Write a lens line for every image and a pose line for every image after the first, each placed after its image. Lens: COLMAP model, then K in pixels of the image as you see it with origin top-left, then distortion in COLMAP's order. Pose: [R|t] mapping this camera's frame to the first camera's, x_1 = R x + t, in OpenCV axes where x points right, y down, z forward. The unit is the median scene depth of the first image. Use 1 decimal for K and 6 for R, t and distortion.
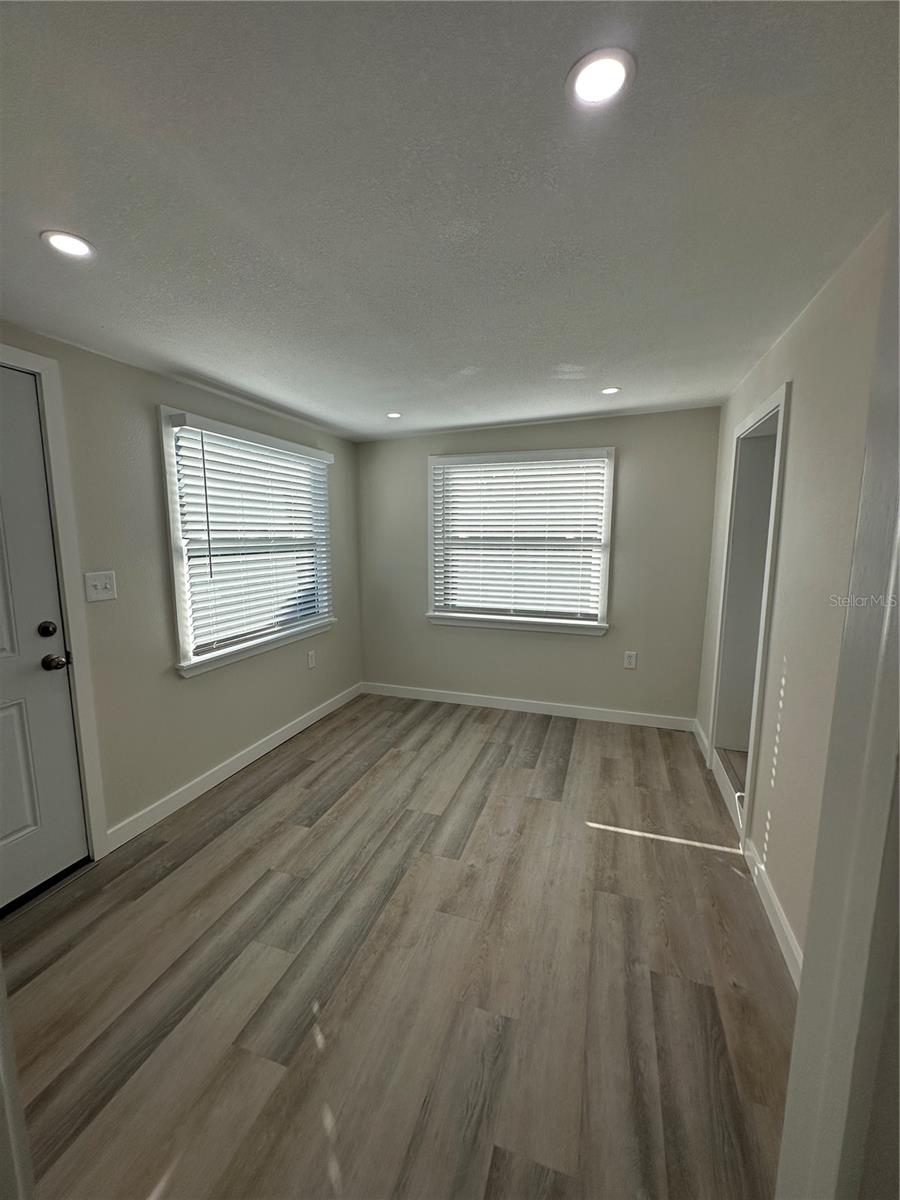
lens RADIAL K [[479.4, 0, 449.7], [0, 479.4, 601.2], [0, 0, 1]] dist [0.001528, 0.000476]
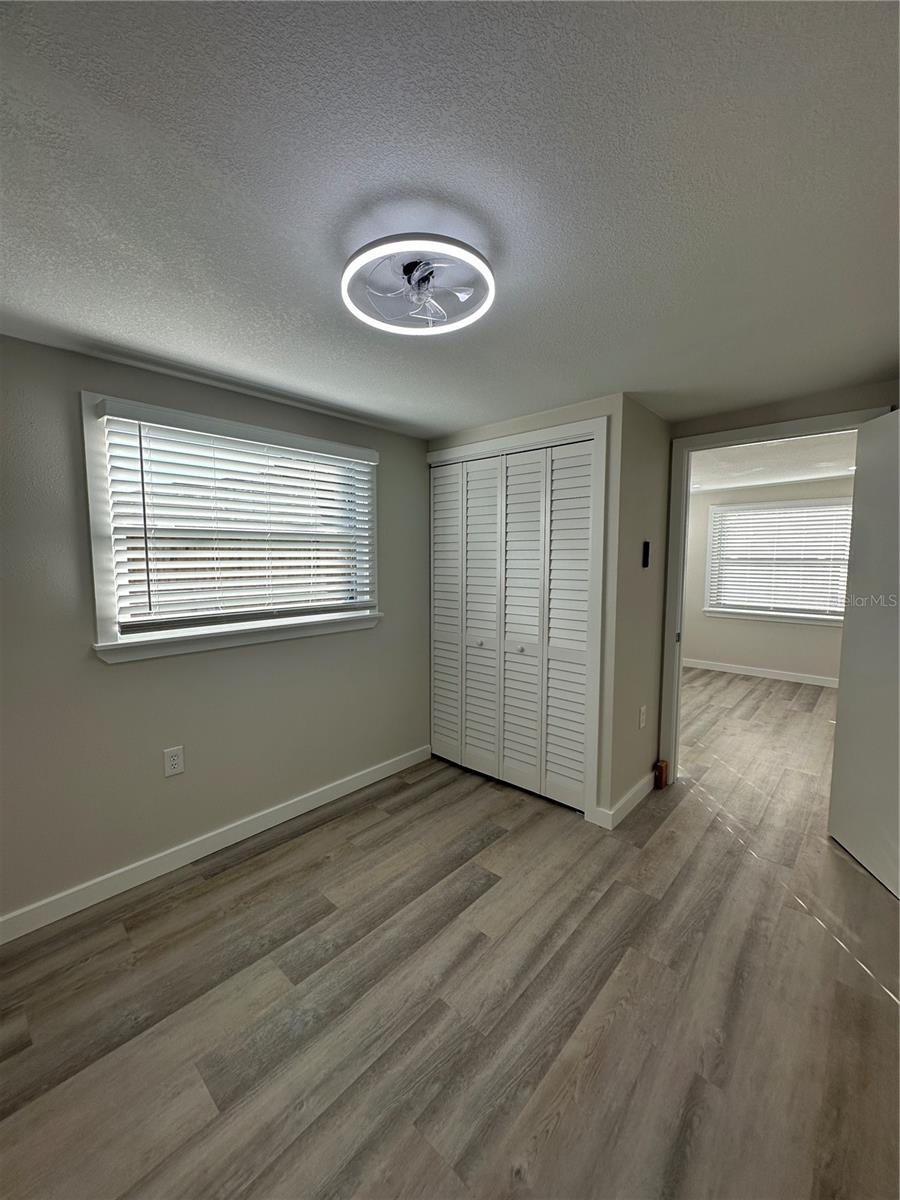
lens RADIAL K [[479.4, 0, 449.6], [0, 479.4, 600.2], [0, 0, 1]] dist [0.001528, 0.000476]
pose [[0.917539, 0.039649, -0.395665, -0.319043], [-0.059574, 0.997493, -0.038193, 0.181426], [0.393159, 0.058615, 0.917600, -1.205869]]
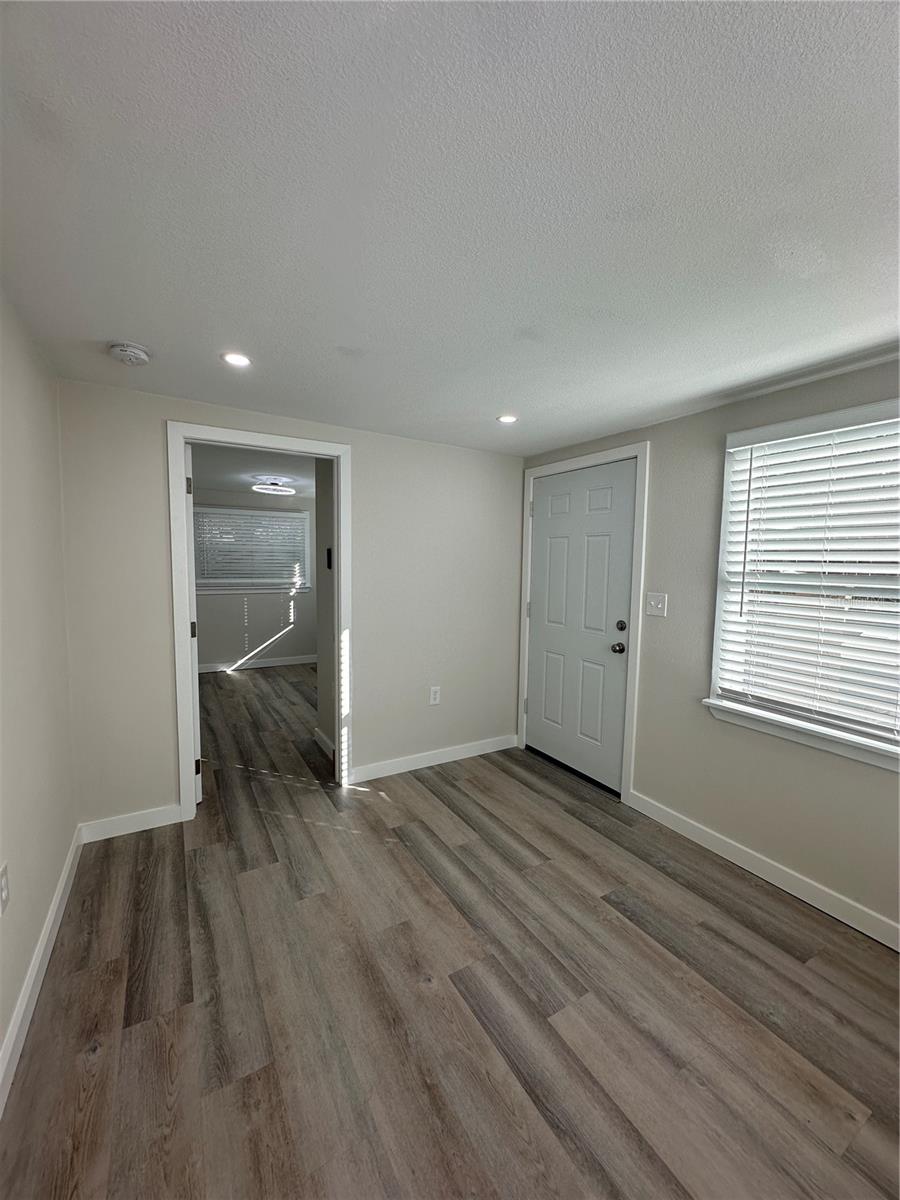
lens RADIAL K [[479.4, 0, 449.3], [0, 479.4, 601.2], [0, 0, 1]] dist [0.001528, 0.000476]
pose [[-0.653035, 0.054478, -0.755365, 0.530940], [-0.123502, 0.976397, 0.177190, -0.178641], [0.747189, 0.209000, -0.630894, 1.263572]]
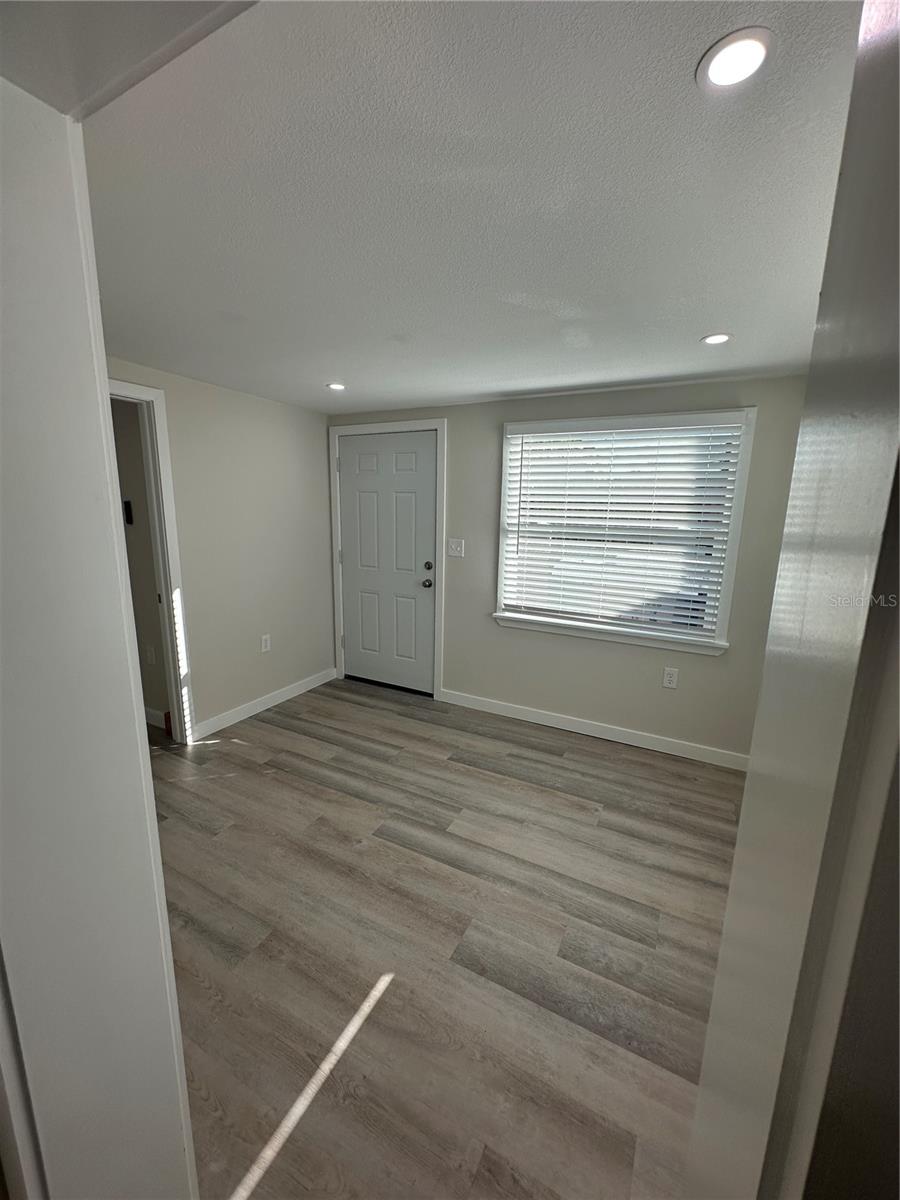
lens RADIAL K [[479.4, 0, 450.1], [0, 479.4, 601.4], [0, 0, 1]] dist [0.001528, 0.000476]
pose [[-0.157849, 0.191652, -0.968686, 0.842541], [-0.157449, 0.963549, 0.216292, -0.190698], [0.974830, 0.186660, -0.121920, 1.109287]]
